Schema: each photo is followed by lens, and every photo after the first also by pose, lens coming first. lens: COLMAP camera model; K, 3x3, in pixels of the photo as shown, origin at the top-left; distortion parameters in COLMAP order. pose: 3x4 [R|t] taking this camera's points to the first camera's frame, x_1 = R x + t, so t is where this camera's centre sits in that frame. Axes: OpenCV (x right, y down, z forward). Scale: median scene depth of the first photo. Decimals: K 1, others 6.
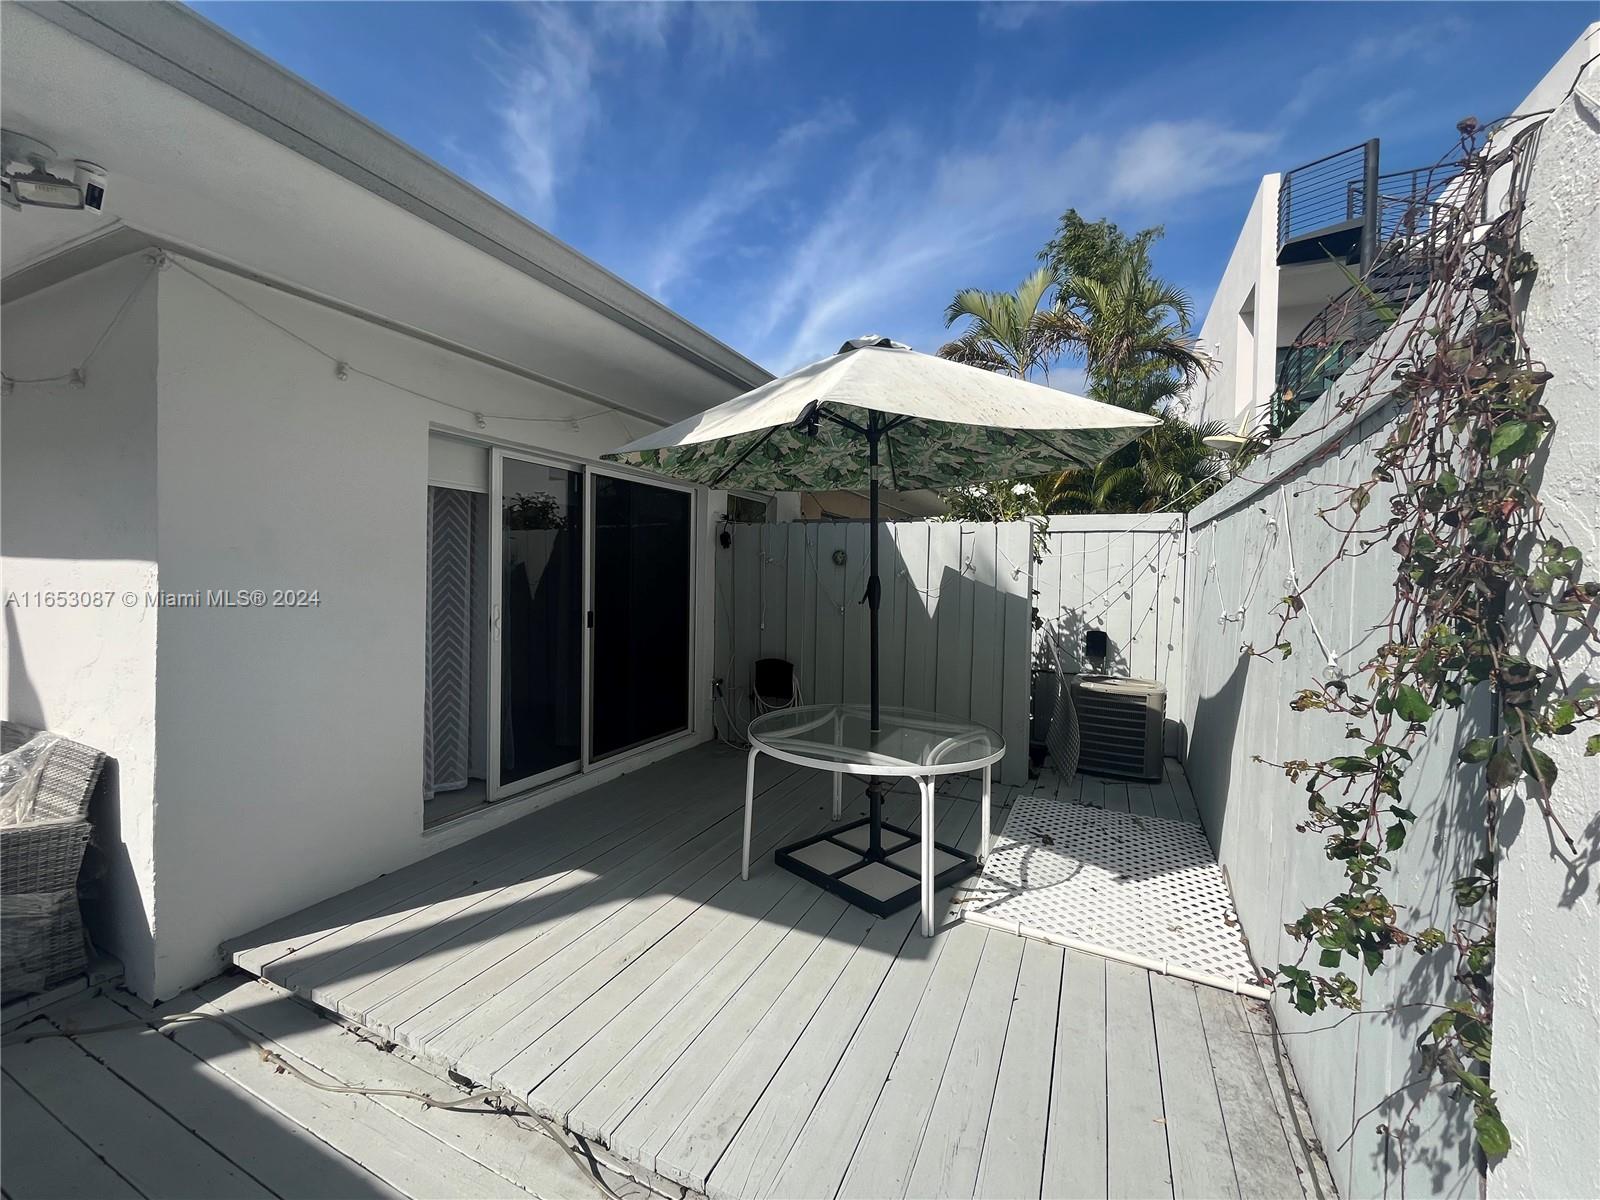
lens RADIAL K [[650.9, 0, 801.5], [0, 650.9, 588.0], [0, 0, 1]] dist [-0.002487, 0.000191]
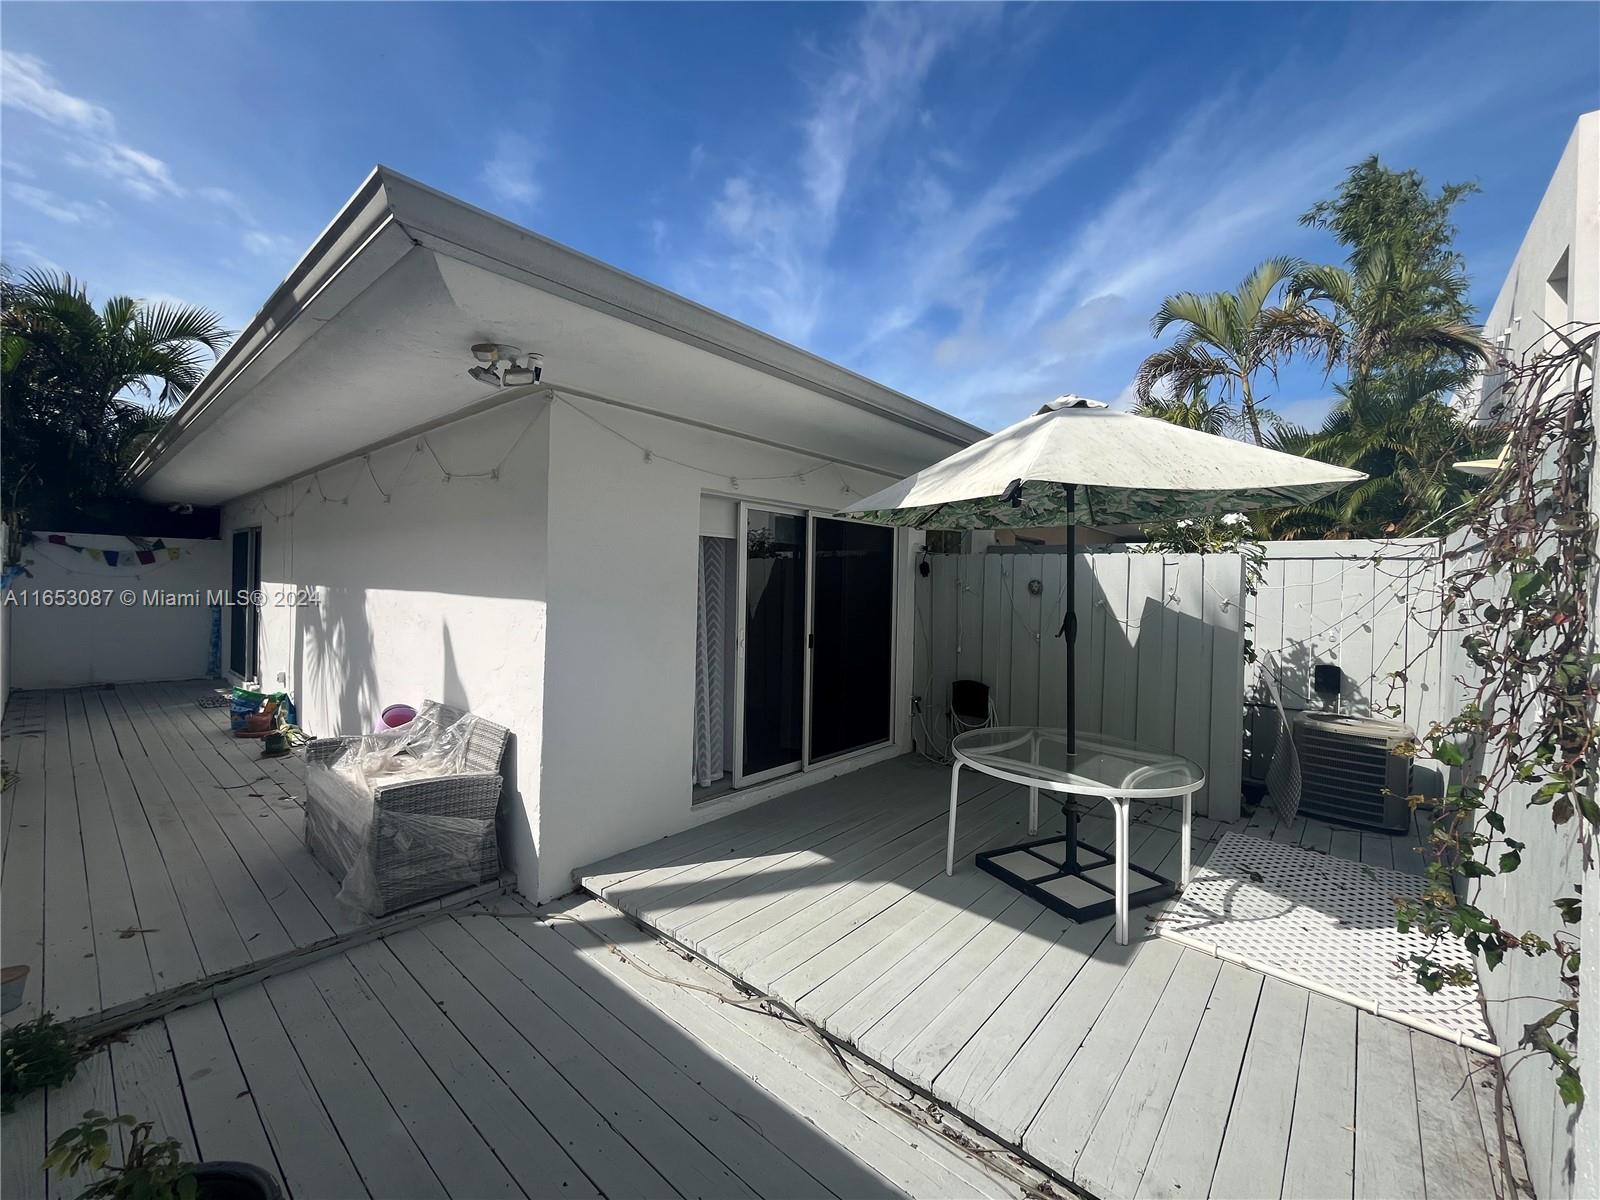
lens RADIAL K [[650.9, 0, 801.5], [0, 650.9, 588.0], [0, 0, 1]] dist [-0.002487, 0.000191]
pose [[0.960449, 0.004400, -0.278421, -0.018481], [-0.009914, 0.999782, -0.018397, -0.033781], [0.278279, 0.020430, 0.960283, -0.175136]]
